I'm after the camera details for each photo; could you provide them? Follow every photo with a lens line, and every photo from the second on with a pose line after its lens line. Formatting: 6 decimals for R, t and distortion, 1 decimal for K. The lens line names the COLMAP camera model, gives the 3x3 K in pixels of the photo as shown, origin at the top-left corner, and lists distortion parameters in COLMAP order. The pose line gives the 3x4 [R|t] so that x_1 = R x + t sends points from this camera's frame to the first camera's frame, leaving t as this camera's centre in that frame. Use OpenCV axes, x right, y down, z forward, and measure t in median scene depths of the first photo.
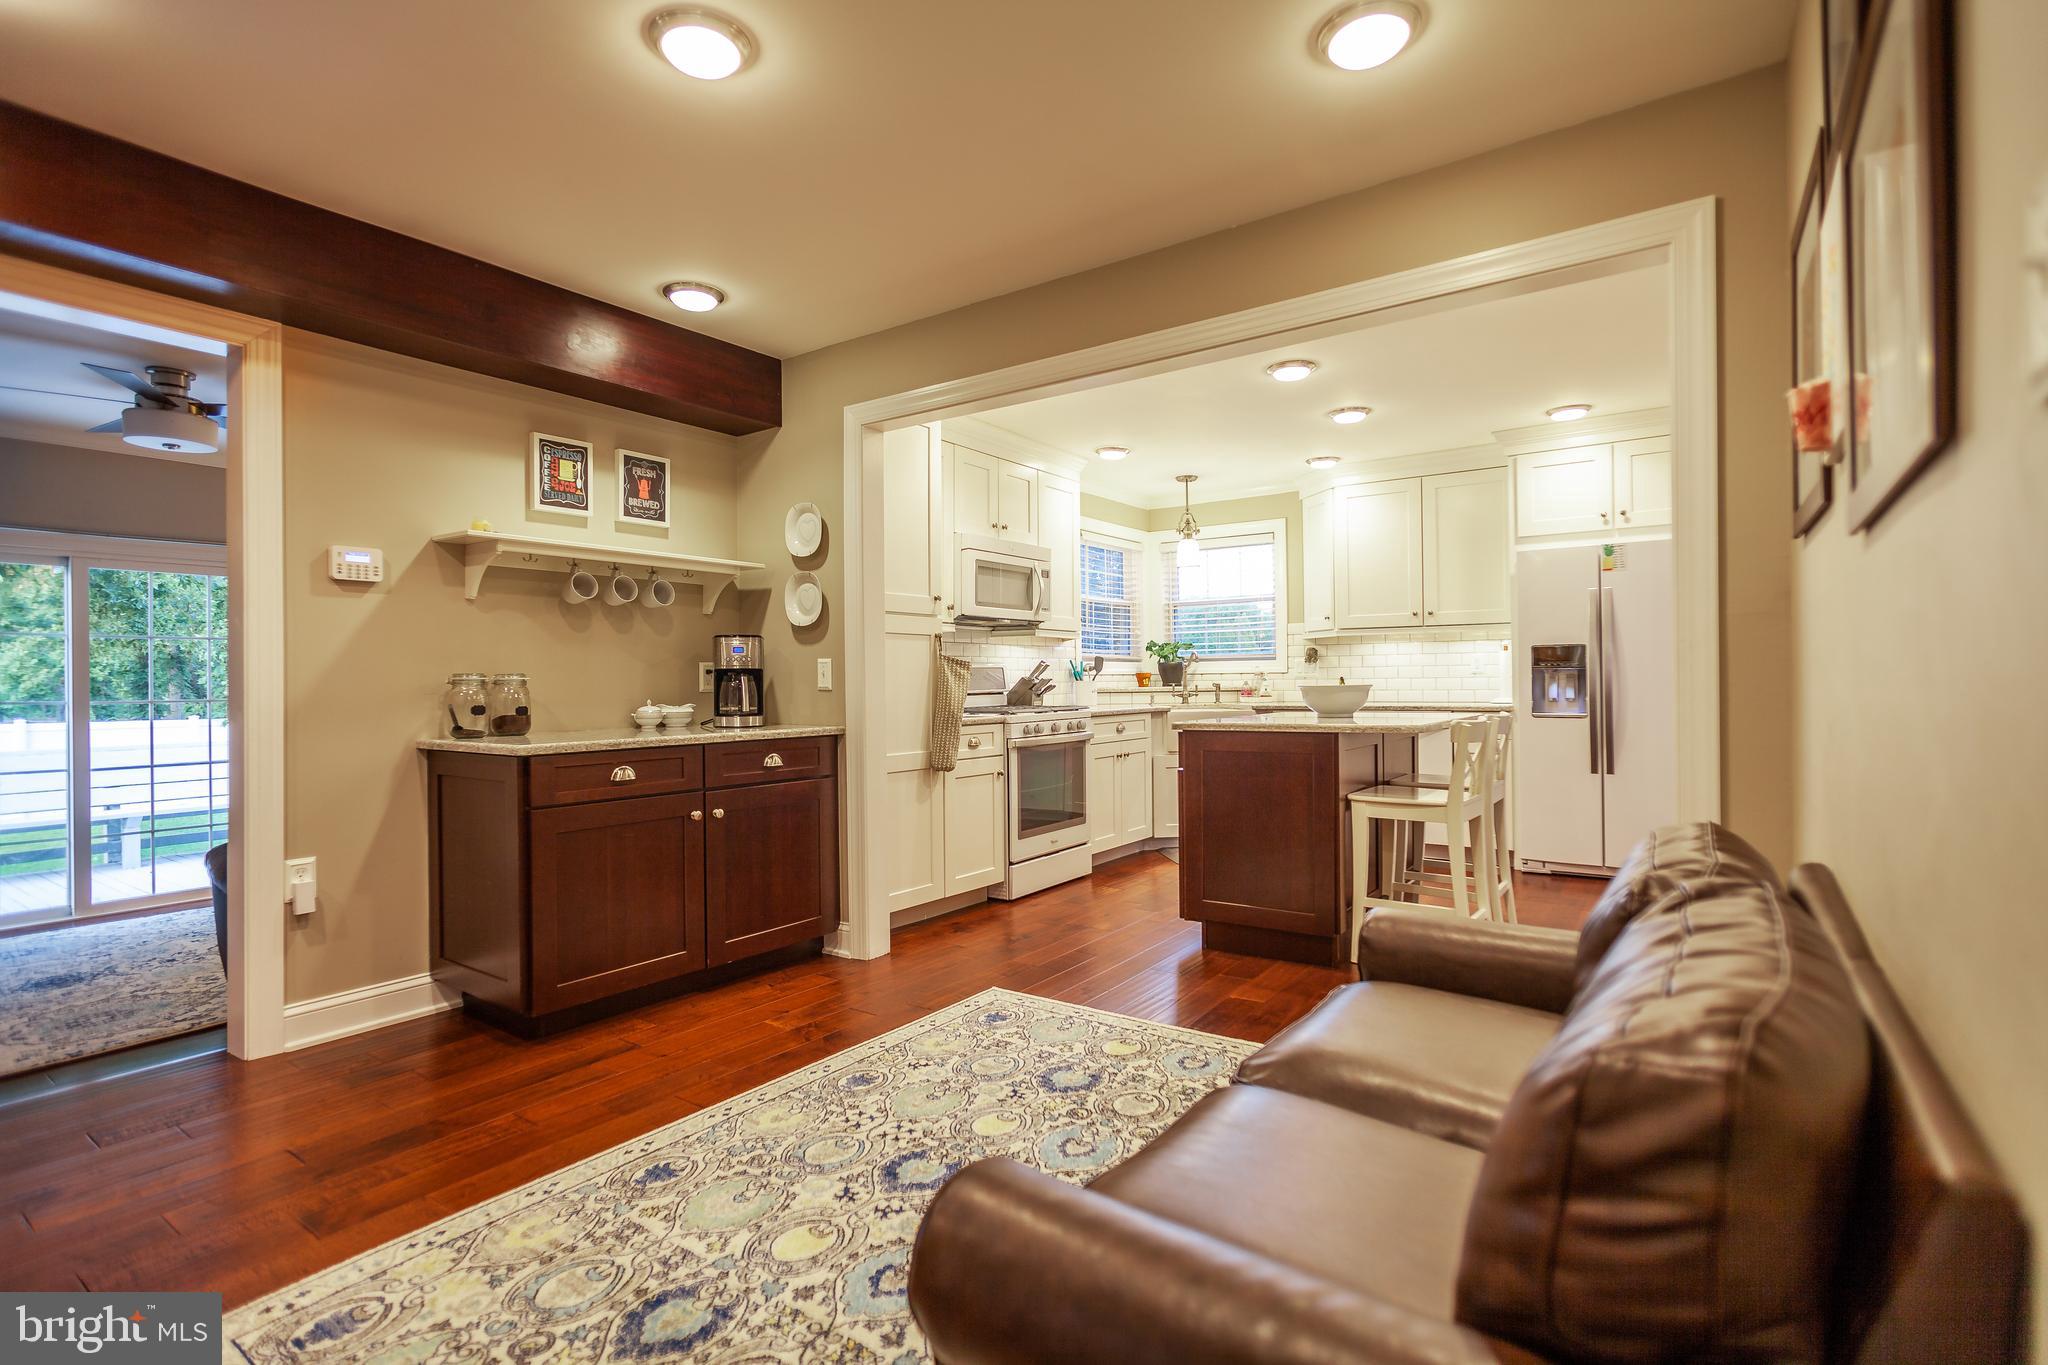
lens RADIAL K [[973.9, 0, 1018.1], [0, 973.9, 680.7], [0, 0, 1]] dist [-0.022806, 0.014747]
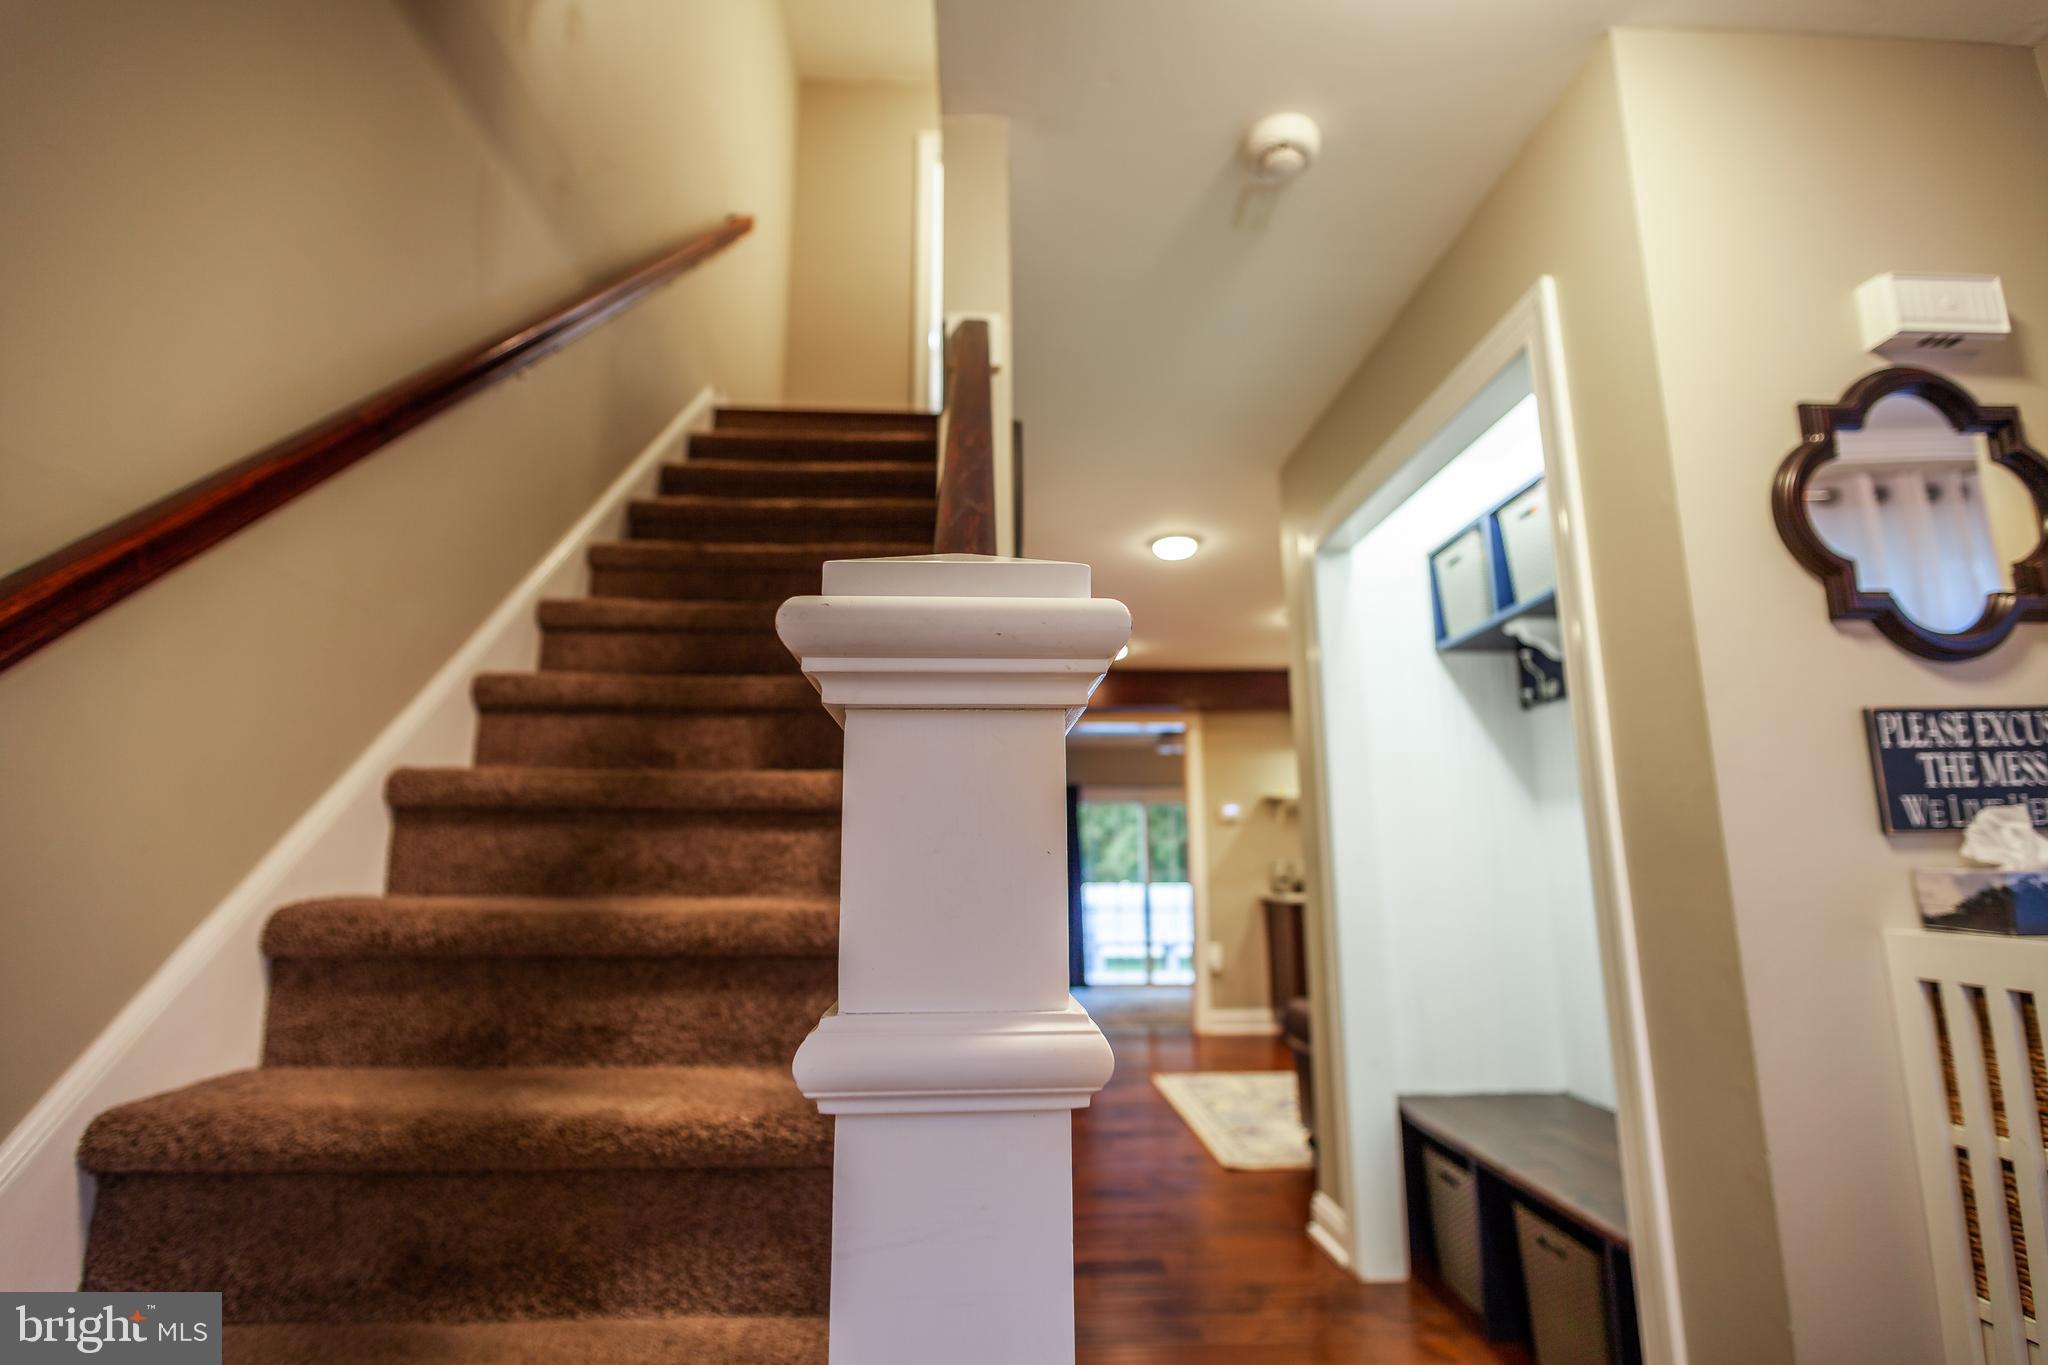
lens RADIAL K [[973.9, 0, 1028.5], [0, 973.9, 687.4], [0, 0, 1]] dist [-0.022806, 0.014747]
pose [[0.624563, -0.137348, -0.768802, 0.543151], [0.004512, 0.985032, -0.172313, -0.013540], [0.780961, 0.104151, 0.615834, -0.534094]]
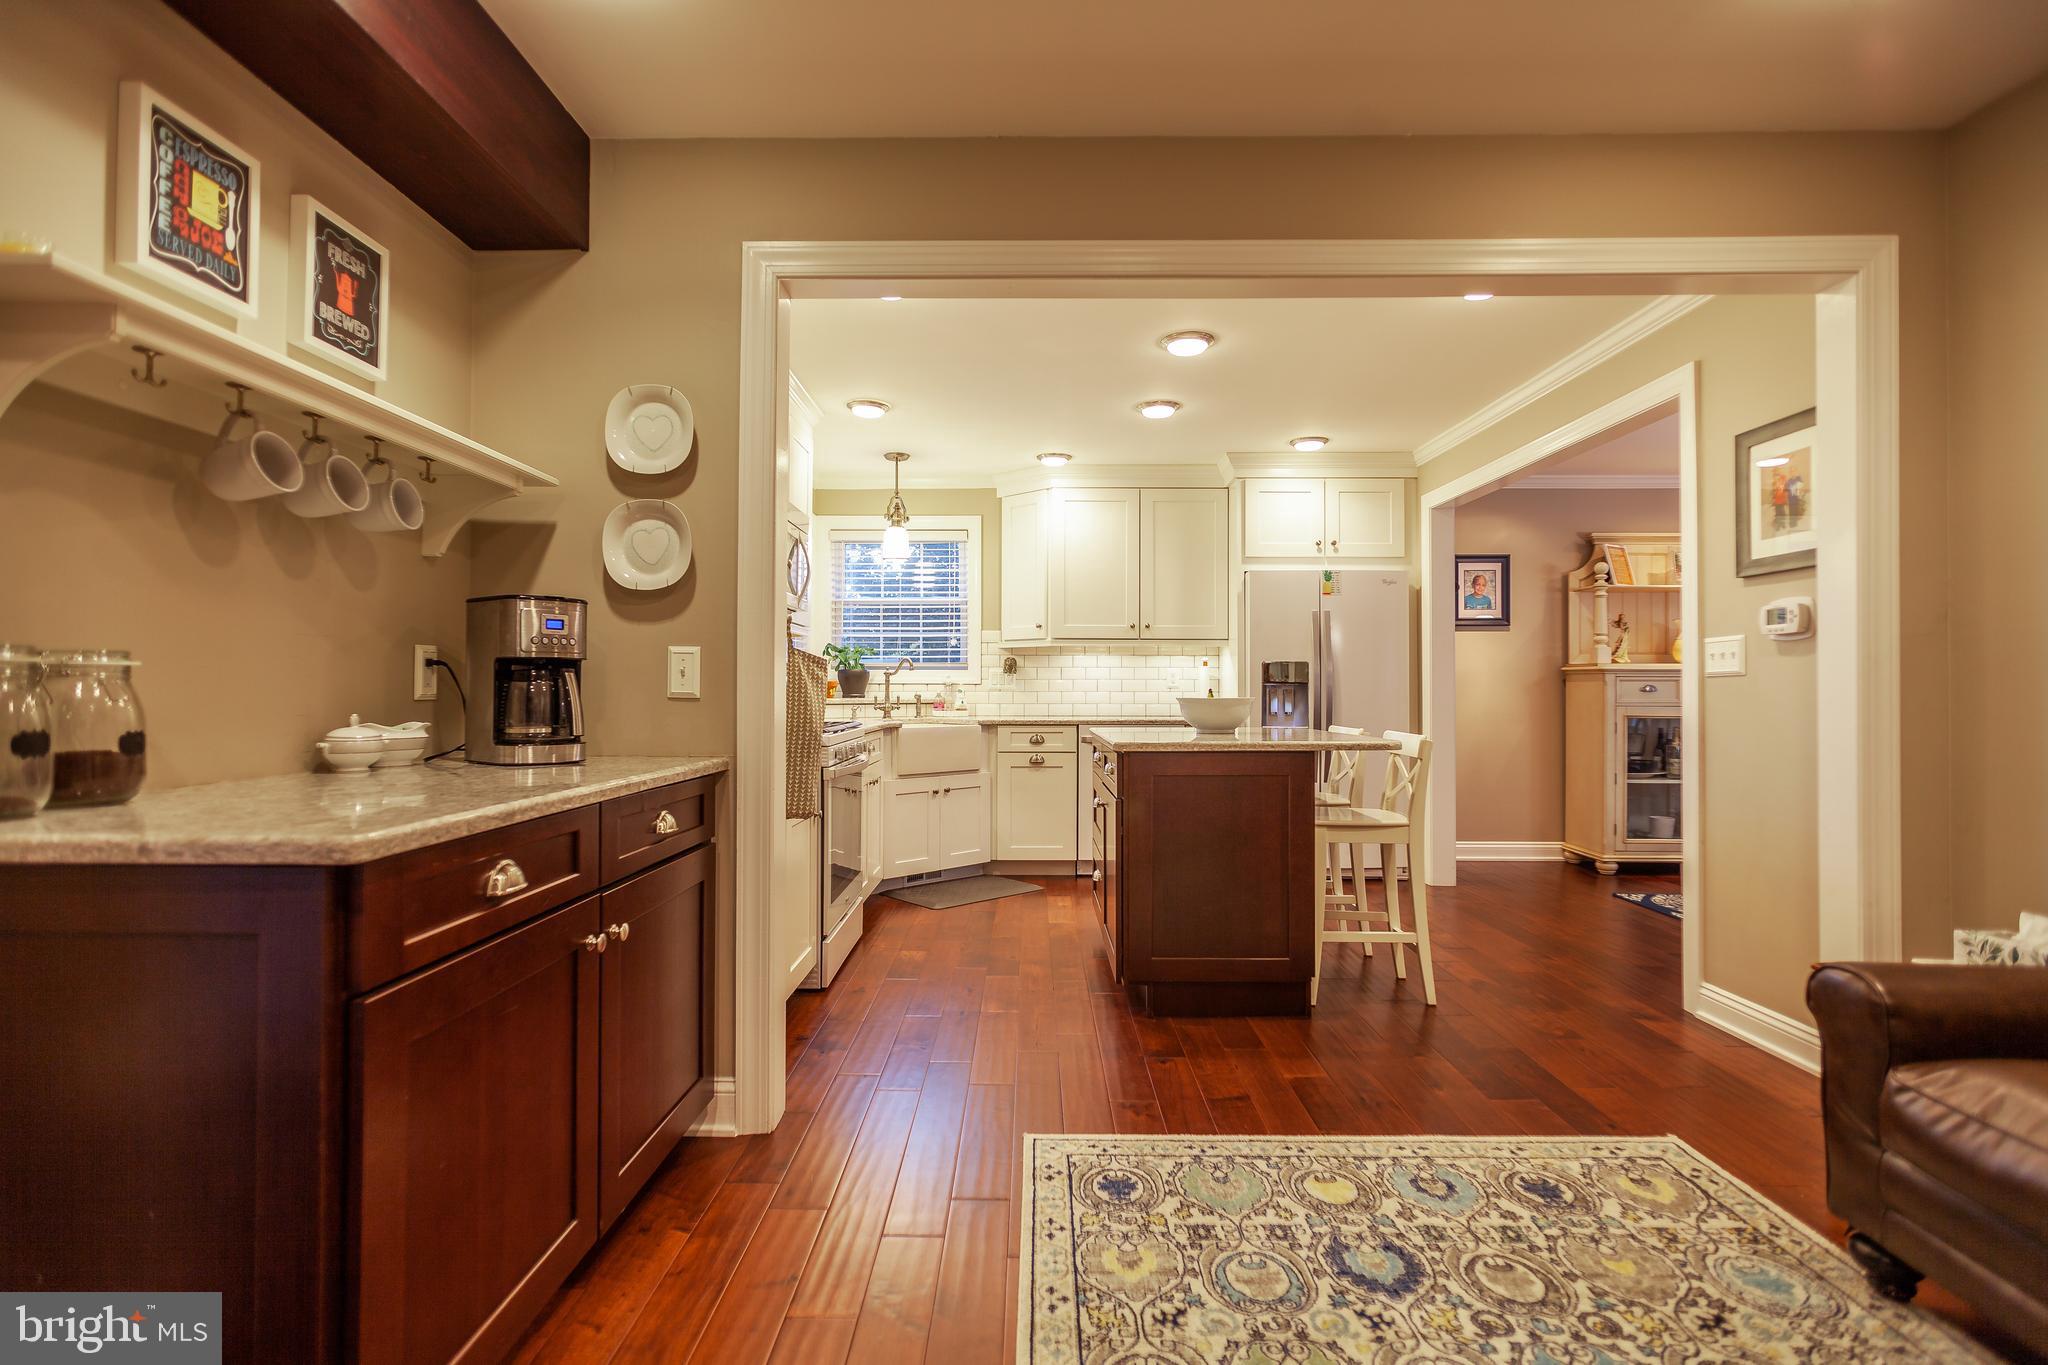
lens RADIAL K [[973.9, 0, 1018.4], [0, 973.9, 678.7], [0, 0, 1]] dist [-0.022806, 0.014747]
pose [[0.822115, 0.020380, 0.568956, -0.335145], [-0.011364, 0.999747, -0.019392, 0.006297], [-0.569207, 0.009477, 0.822139, 0.347510]]
